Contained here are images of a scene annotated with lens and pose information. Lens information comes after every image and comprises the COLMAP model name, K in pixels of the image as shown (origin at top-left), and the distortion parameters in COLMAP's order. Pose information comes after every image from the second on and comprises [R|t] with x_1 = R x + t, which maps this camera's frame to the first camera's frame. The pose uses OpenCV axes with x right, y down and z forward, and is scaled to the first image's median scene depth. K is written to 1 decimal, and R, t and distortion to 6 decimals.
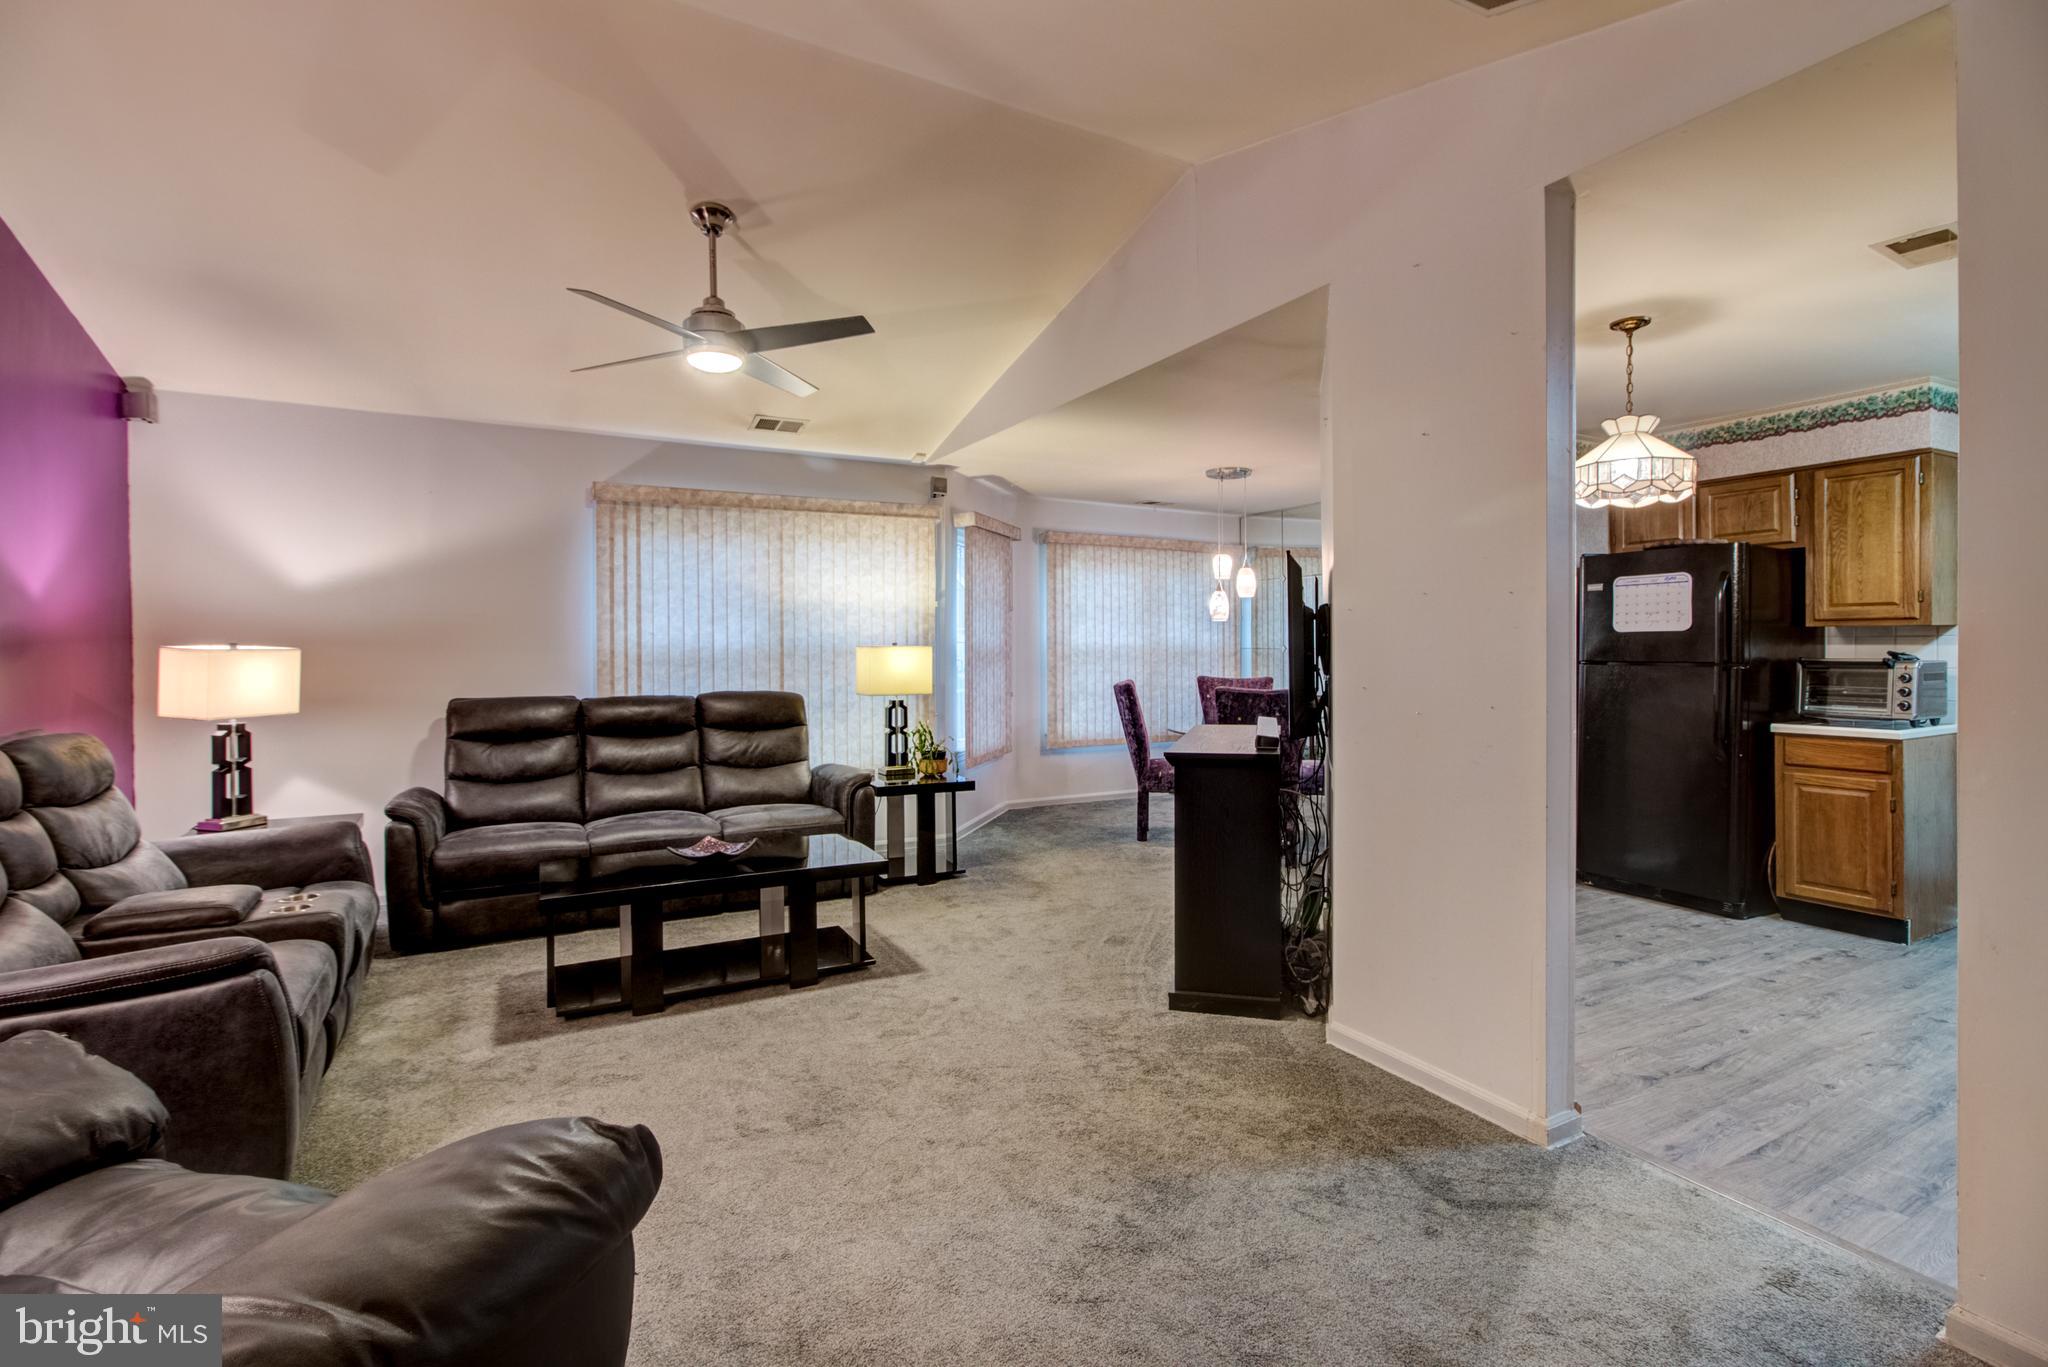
lens RADIAL K [[955.1, 0, 1024.3], [0, 955.1, 655.6], [0, 0, 1]] dist [-0.012847, 0.013406]
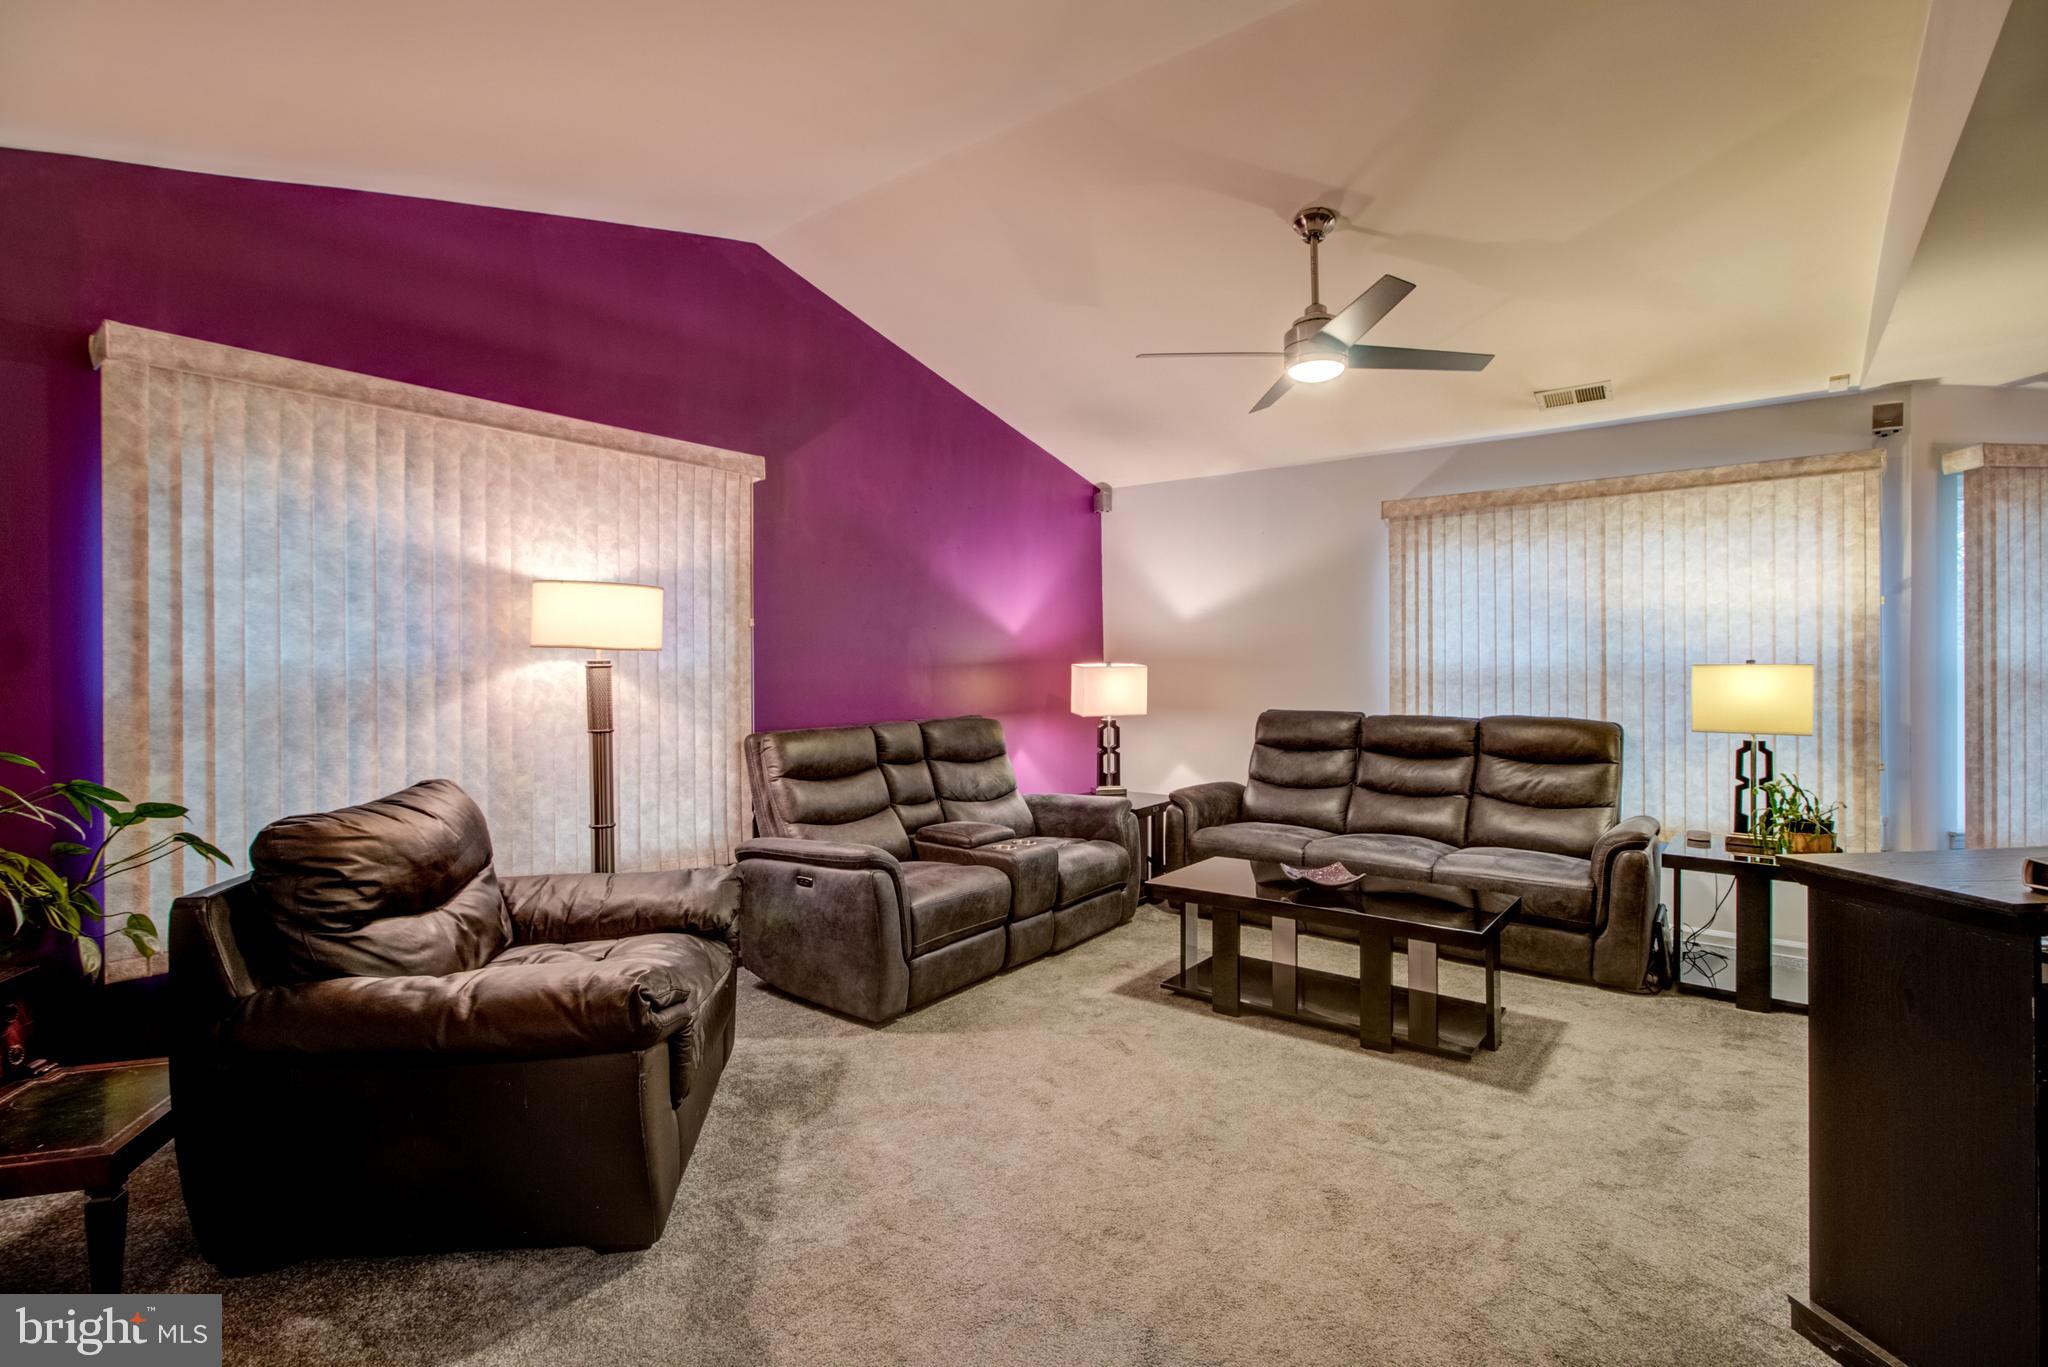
lens RADIAL K [[955.1, 0, 1024.3], [0, 955.1, 655.6], [0, 0, 1]] dist [-0.012847, 0.013406]
pose [[0.414705, -0.008890, -0.909912, 0.299621], [-0.010421, 0.999840, -0.014518, -0.000324], [0.909896, 0.015503, 0.414547, 0.230436]]
